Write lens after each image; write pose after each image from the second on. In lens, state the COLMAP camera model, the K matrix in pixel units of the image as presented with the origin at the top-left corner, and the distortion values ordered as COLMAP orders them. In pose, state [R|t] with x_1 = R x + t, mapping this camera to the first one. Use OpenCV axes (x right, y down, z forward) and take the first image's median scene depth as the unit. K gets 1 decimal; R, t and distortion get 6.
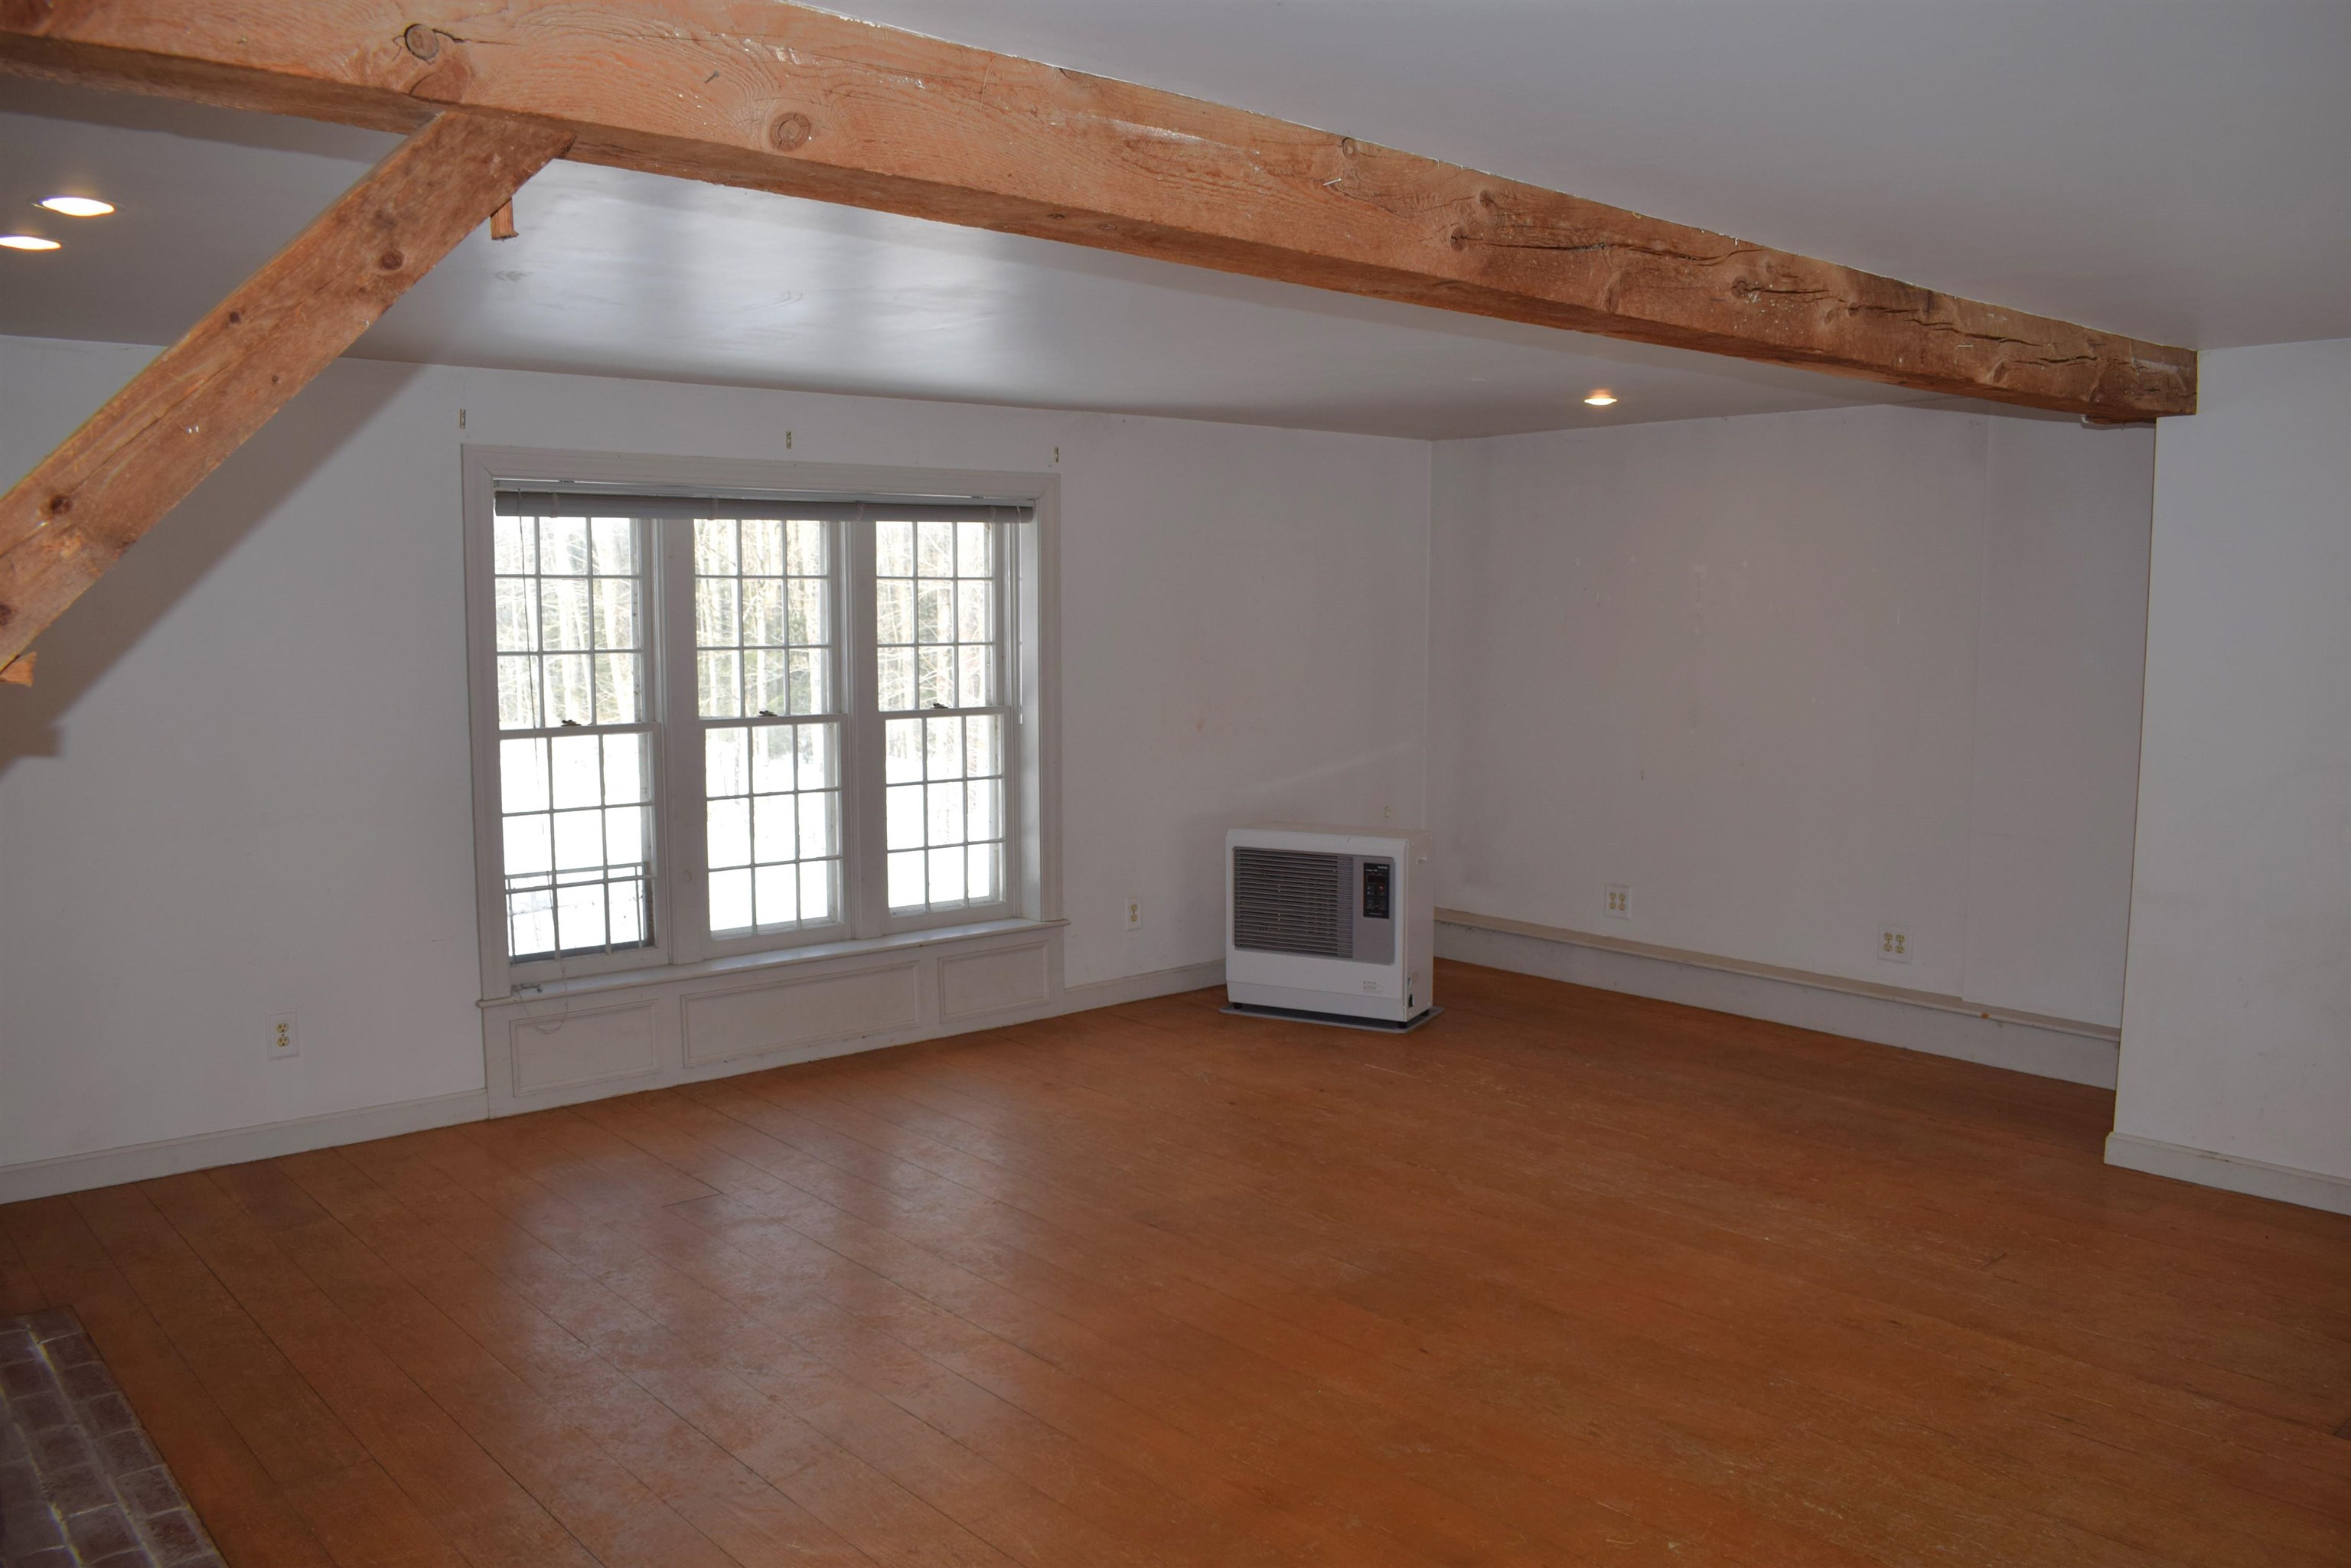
lens RADIAL K [[1787.8, 0, 1183.7], [0, 1787.8, 796.5], [0, 0, 1]] dist [-0.077444, 0.011858]
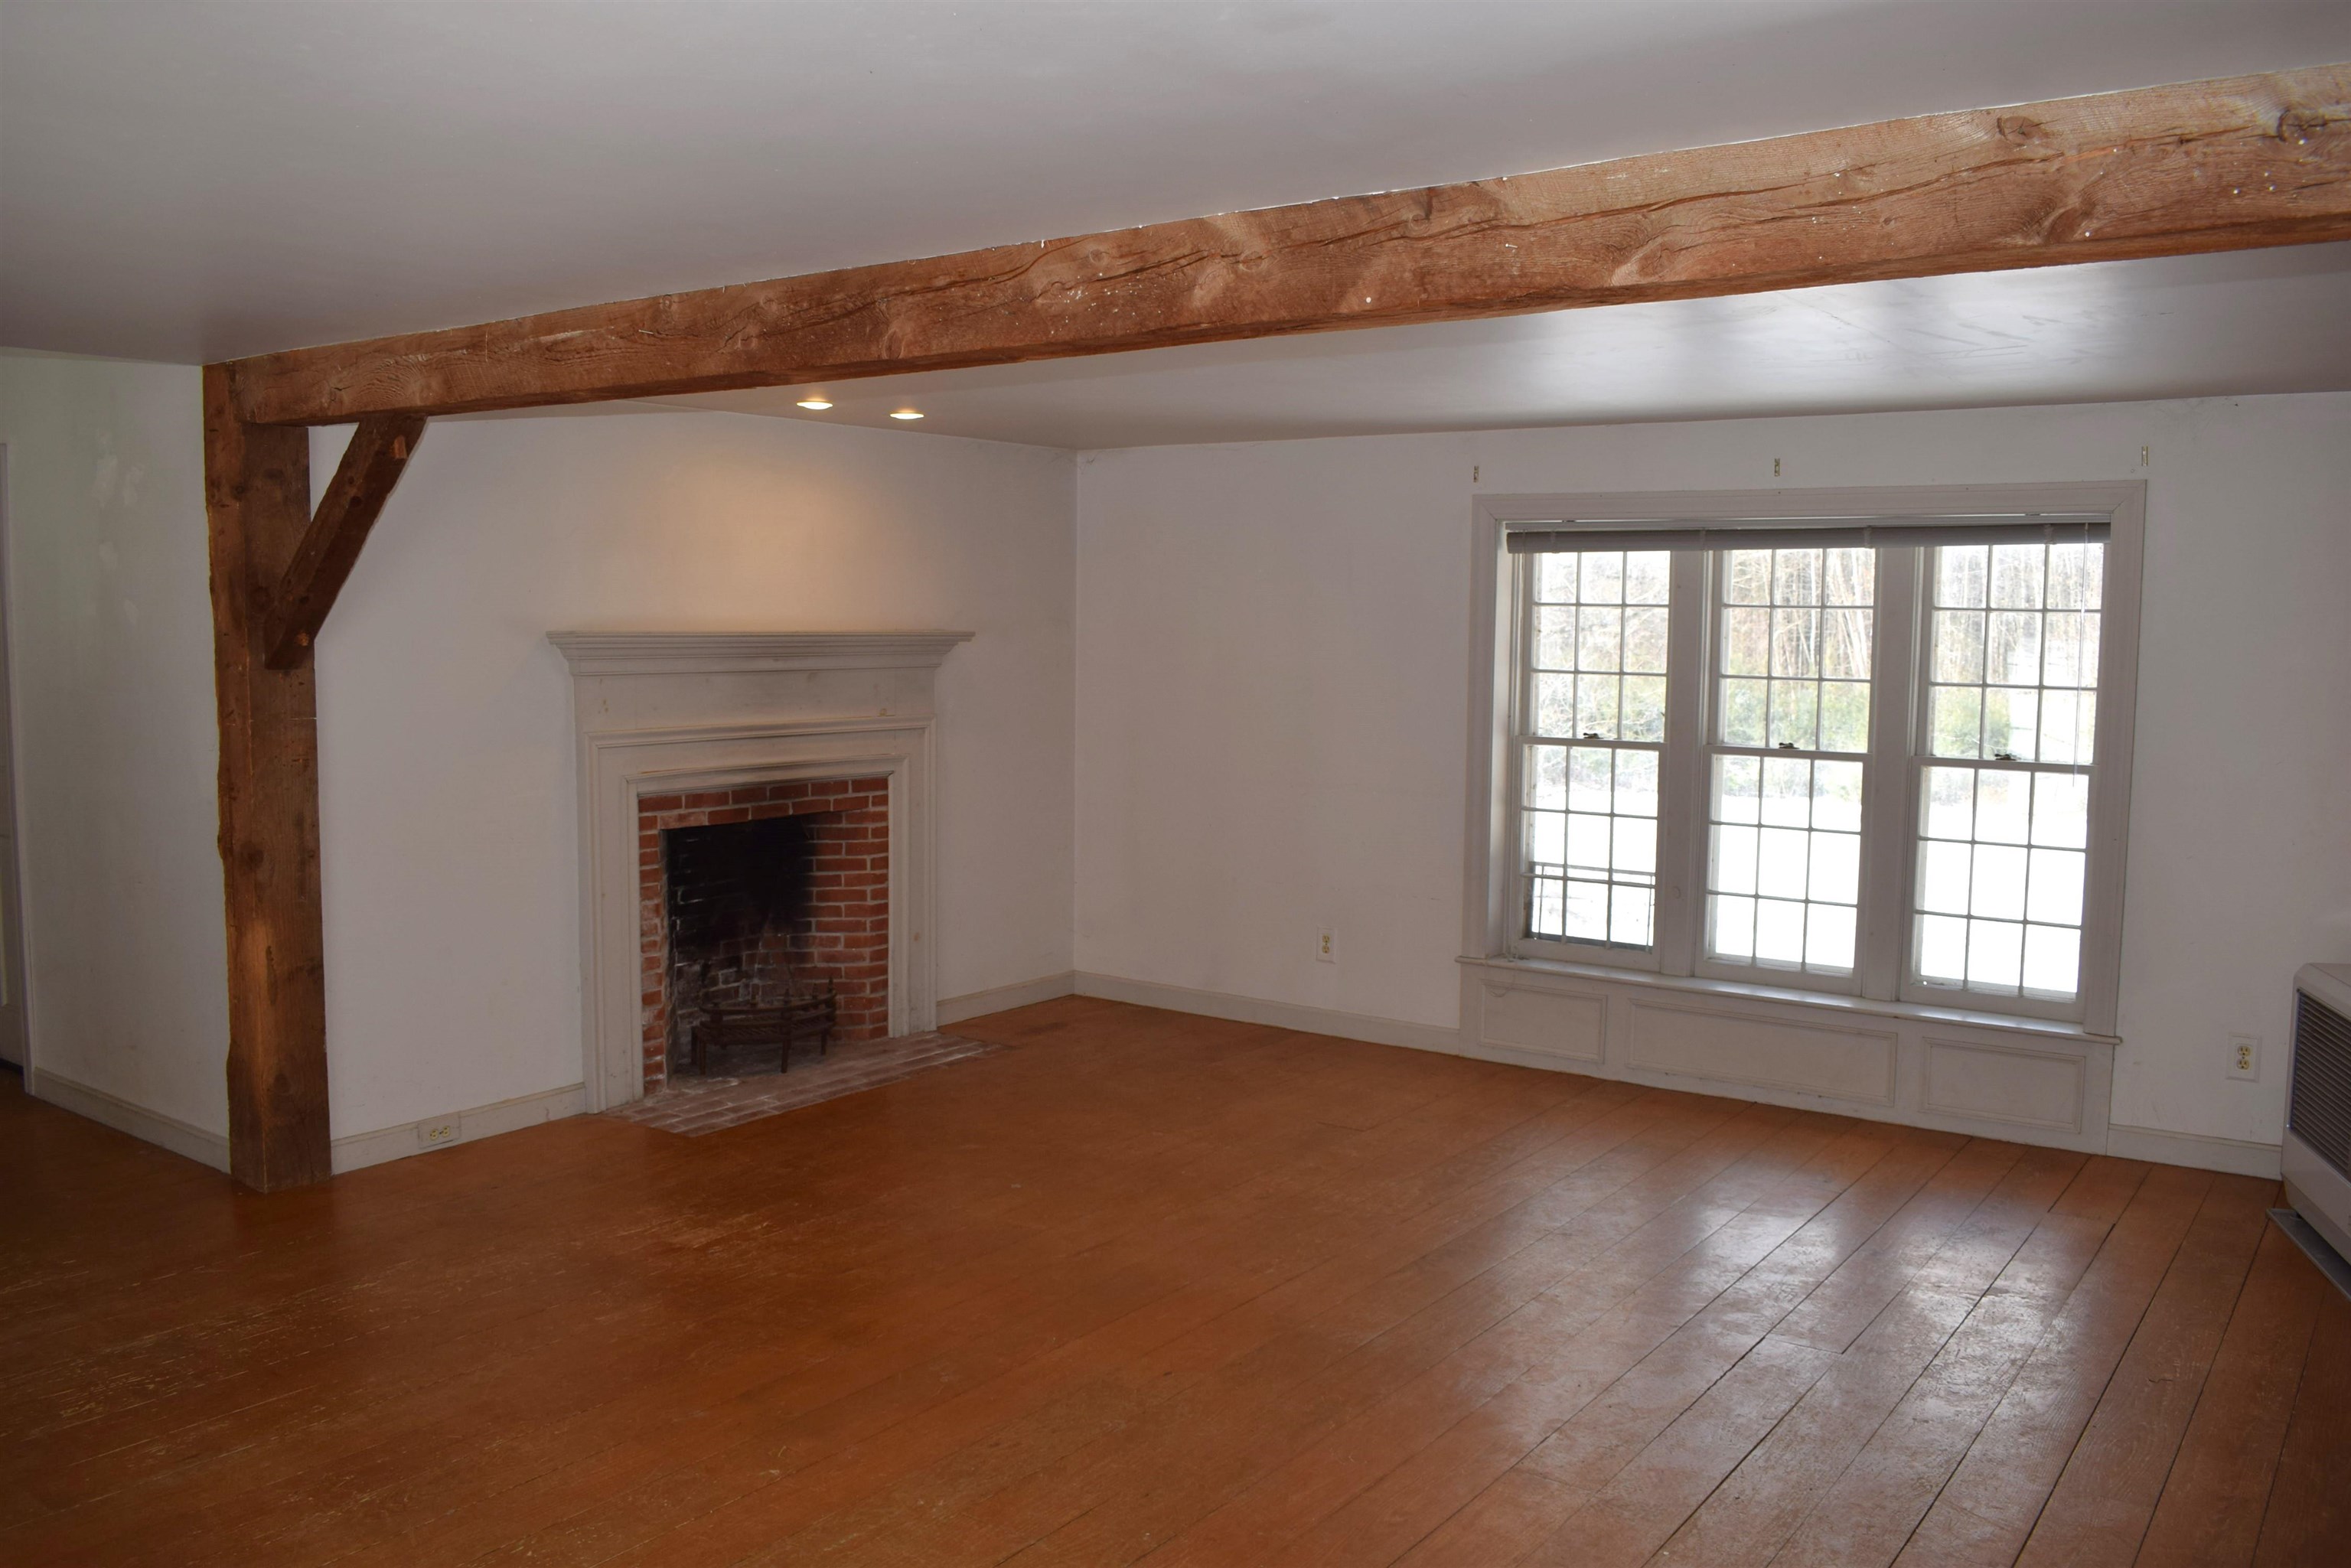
lens RADIAL K [[1802.0, 0, 1169.6], [0, 1802.0, 797.0], [0, 0, 1]] dist [-0.098223, 0.014941]
pose [[0.237324, 0.098892, -0.966384, 0.664153], [-0.113442, 0.990820, 0.073533, -0.054312], [0.964784, 0.092178, 0.246363, 0.452602]]
